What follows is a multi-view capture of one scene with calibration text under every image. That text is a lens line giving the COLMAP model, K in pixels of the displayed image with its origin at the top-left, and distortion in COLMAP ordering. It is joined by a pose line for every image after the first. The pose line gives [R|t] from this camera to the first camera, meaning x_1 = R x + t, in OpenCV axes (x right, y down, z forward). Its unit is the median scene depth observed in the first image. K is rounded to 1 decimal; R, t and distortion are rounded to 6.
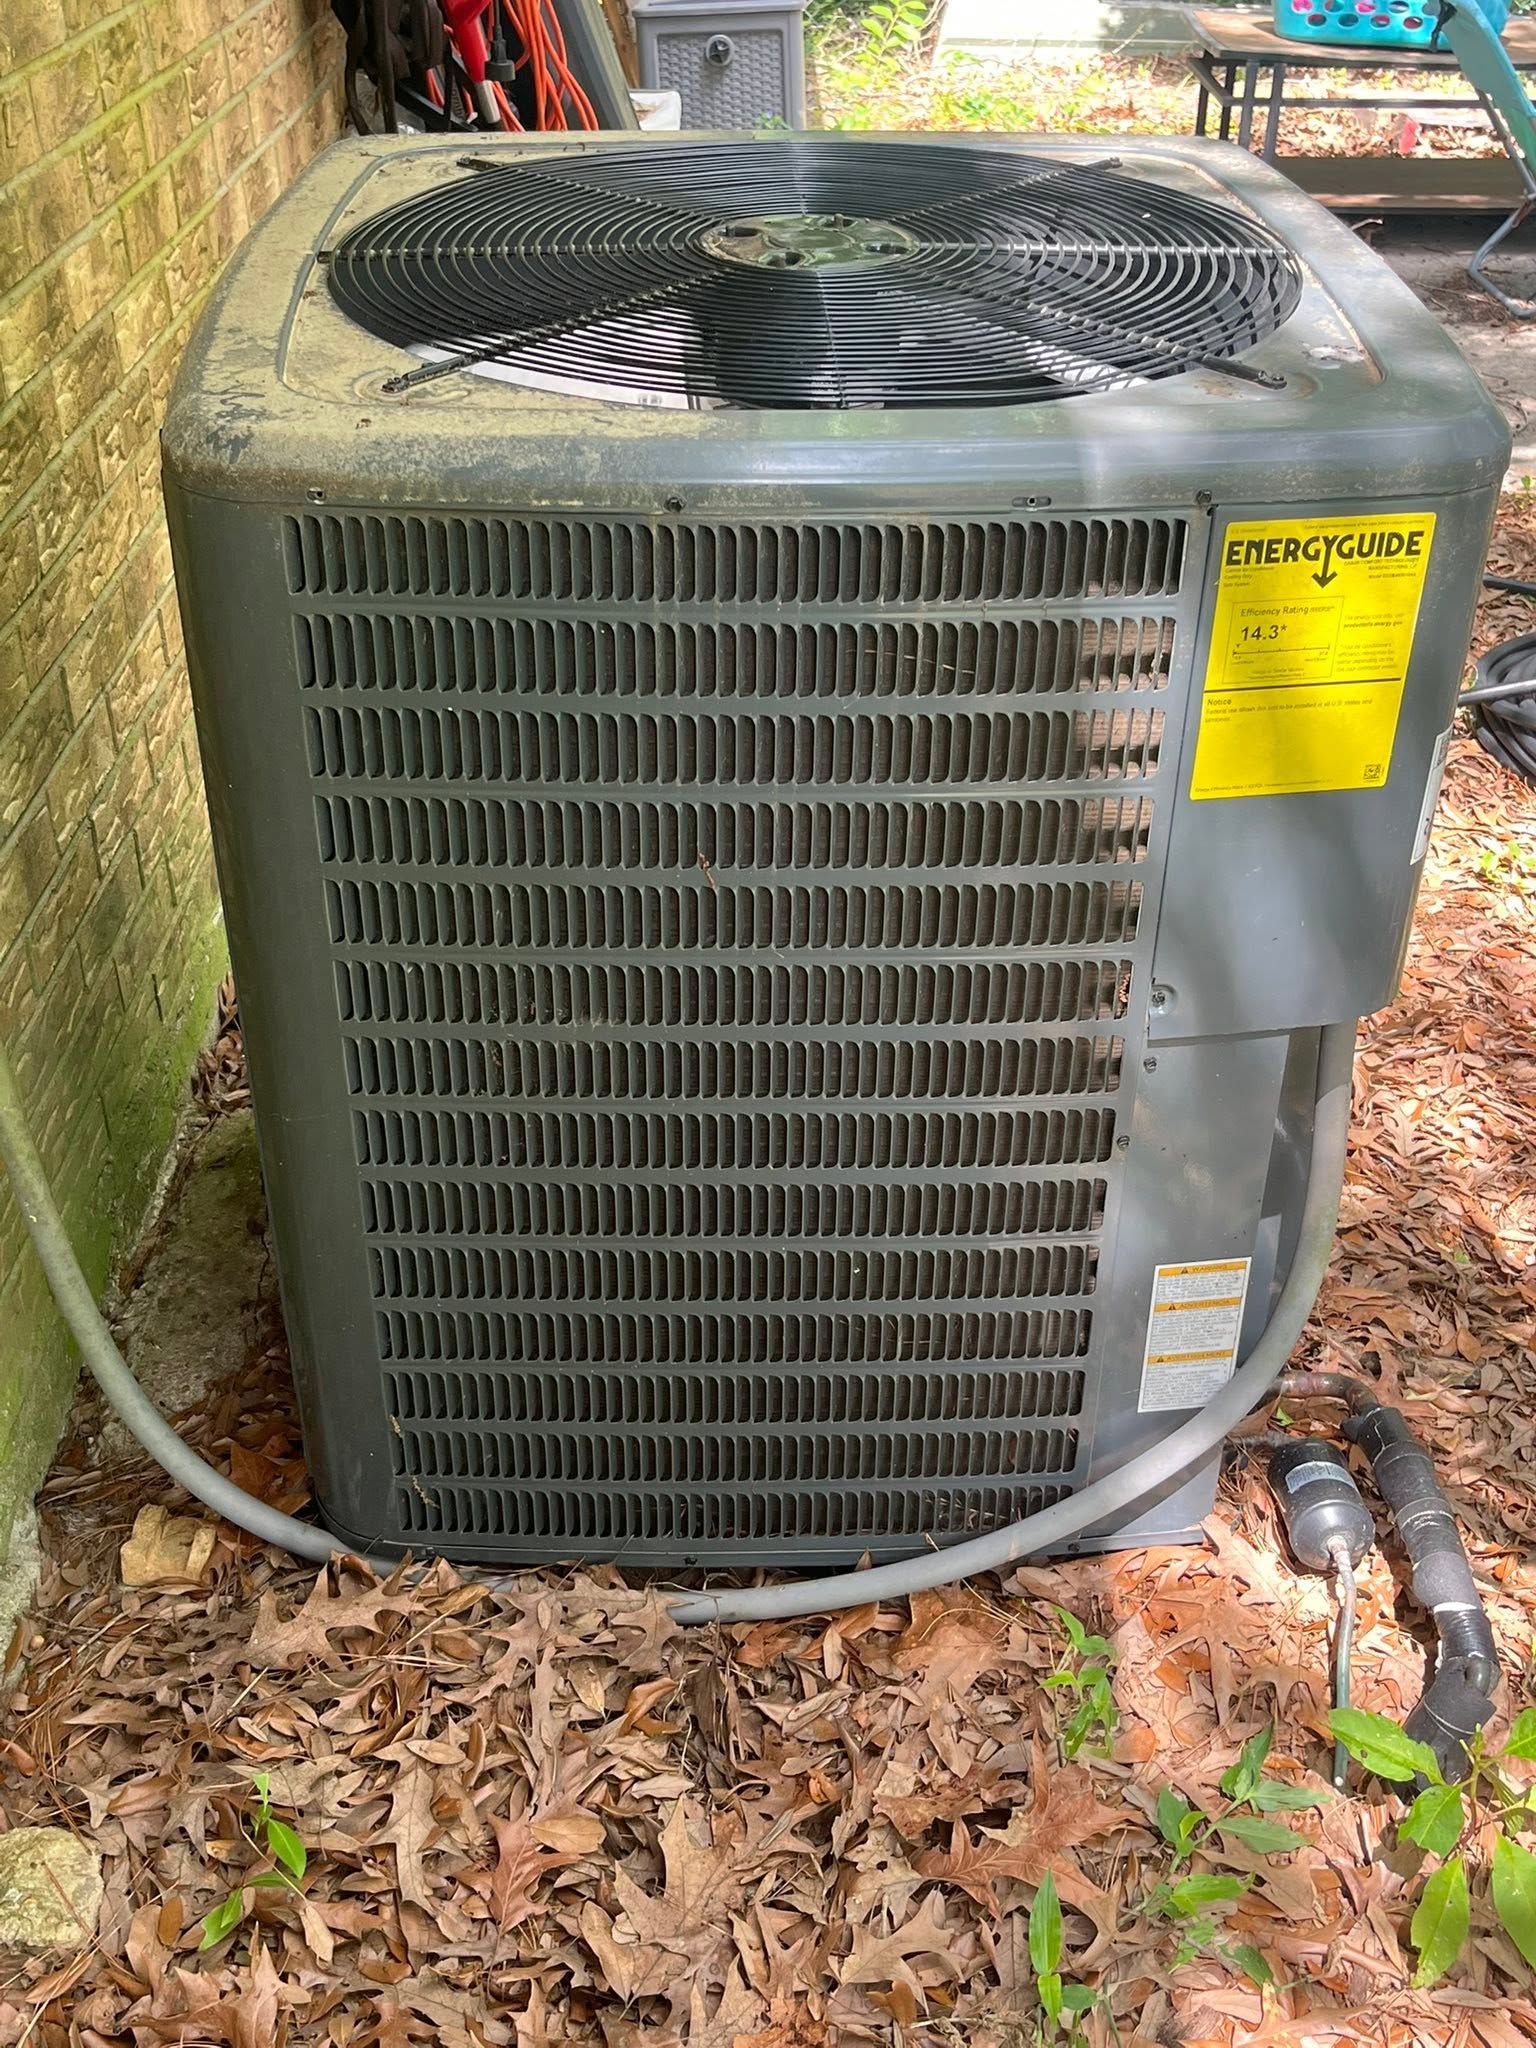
lens RADIAL K [[2098.8, 0, 768.0], [0, 2098.8, 1024.0], [0, 0, 1]] dist [0.009413, -0.010200]
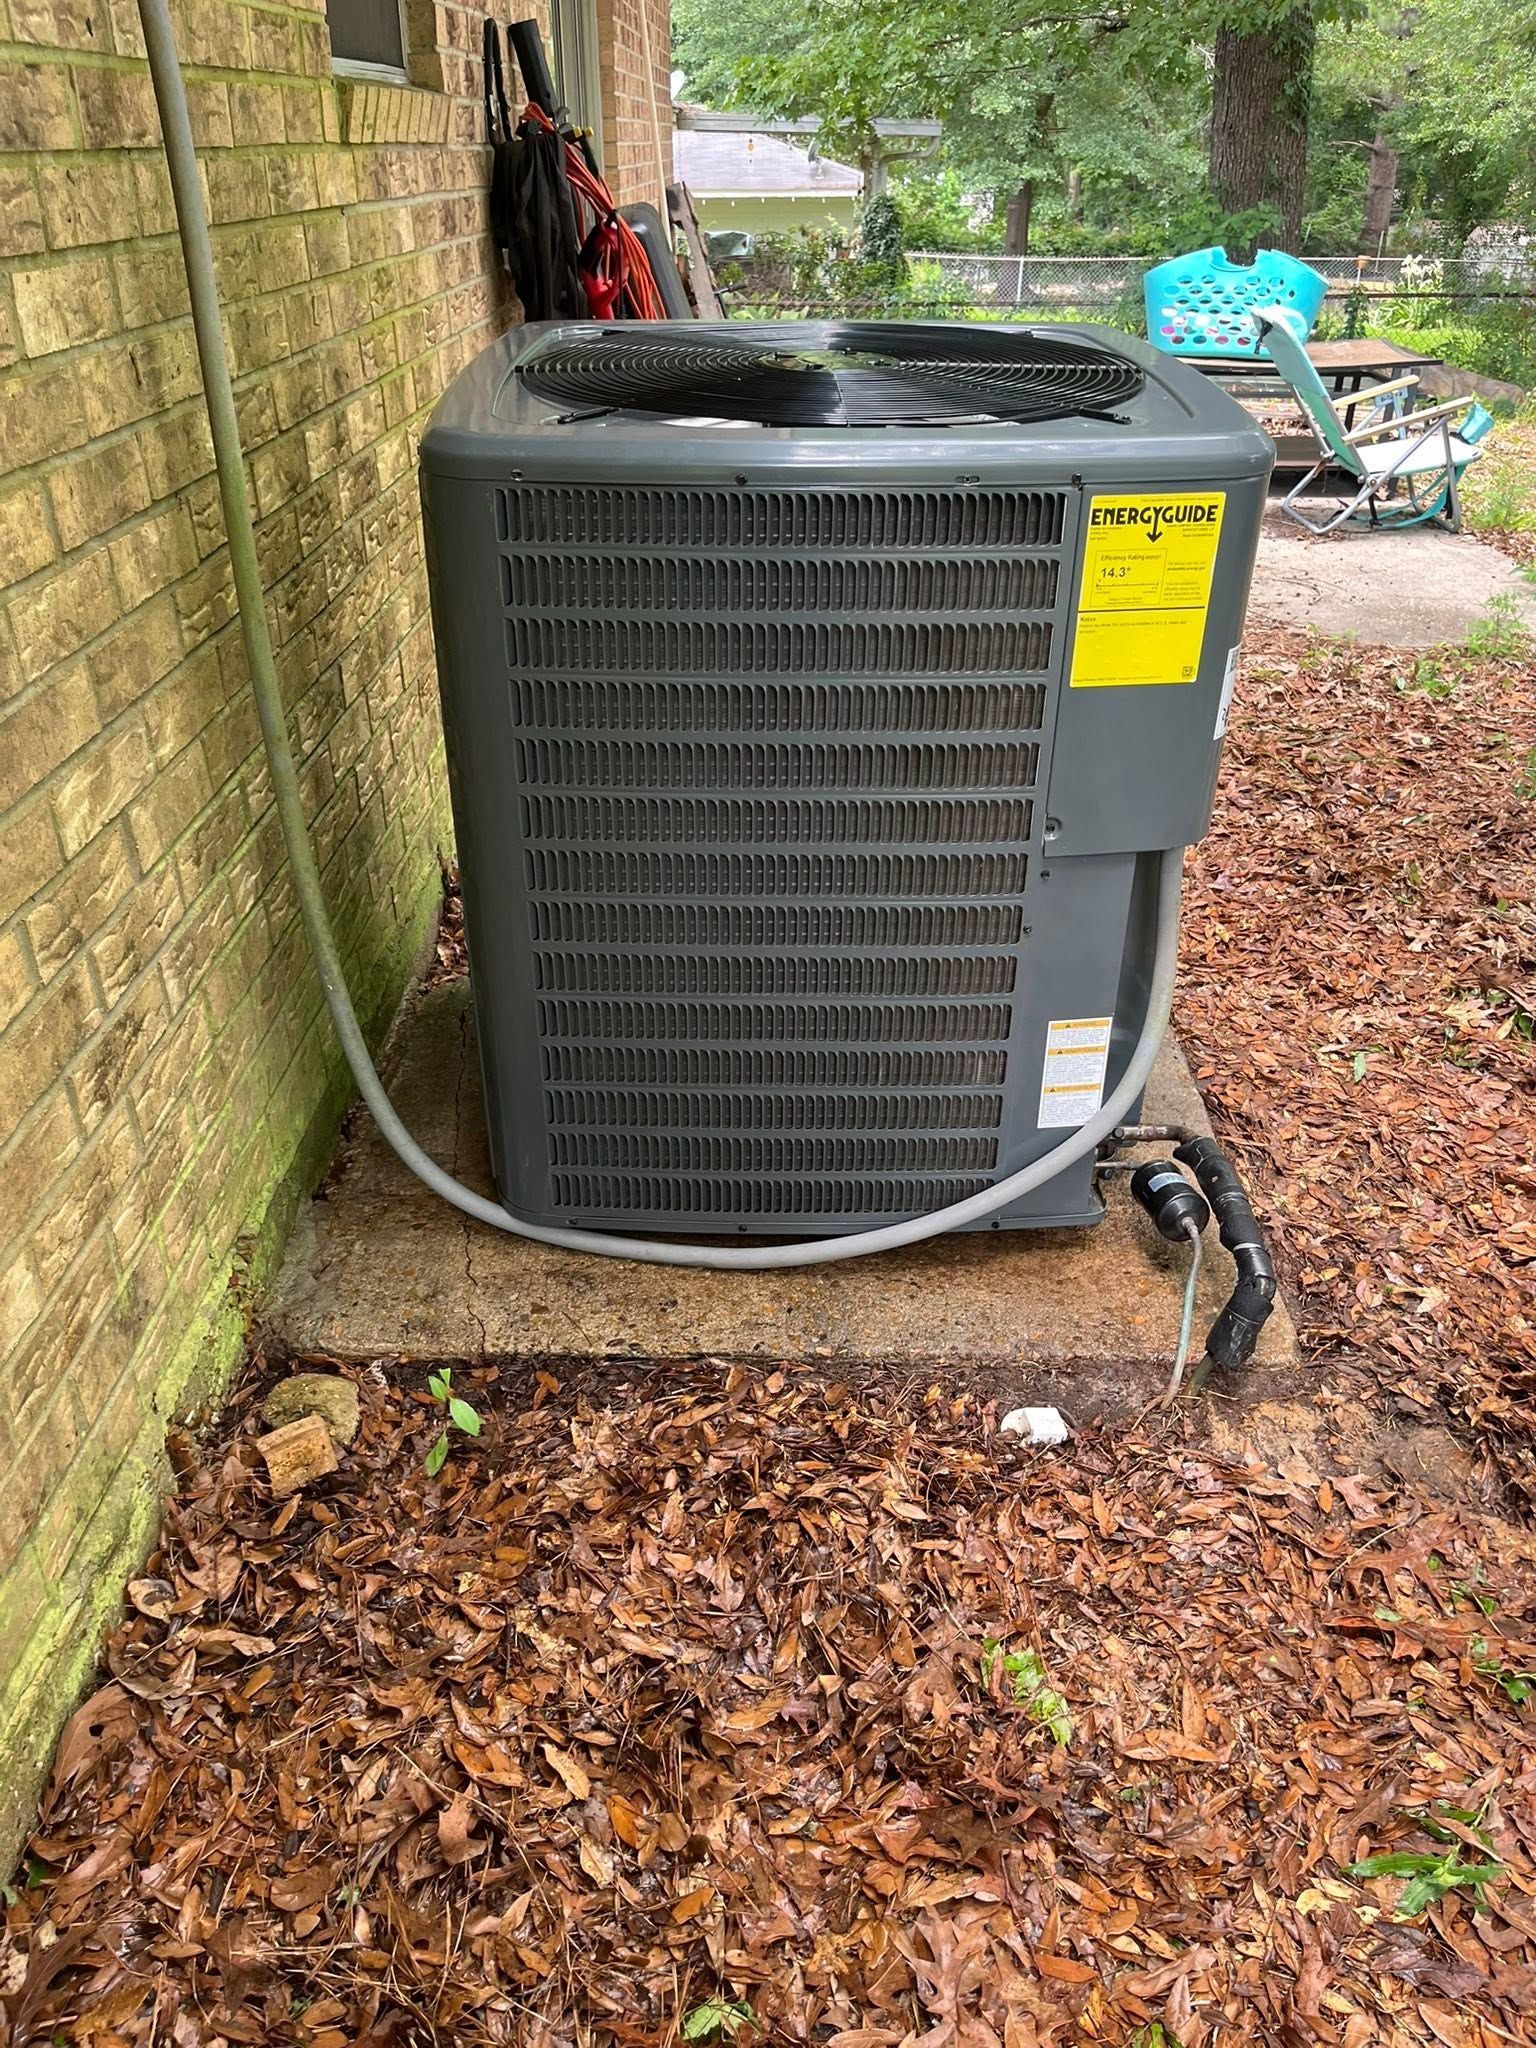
lens RADIAL K [[1481.4, 0, 768.0], [0, 1481.4, 1024.0], [0, 0, 1]] dist [0.027774, -0.034320]
pose [[0.999739, 0.009737, -0.020643, 0.002150], [-0.010658, 0.998932, -0.044949, 0.160885], [0.020184, 0.045158, 0.998776, -0.077658]]
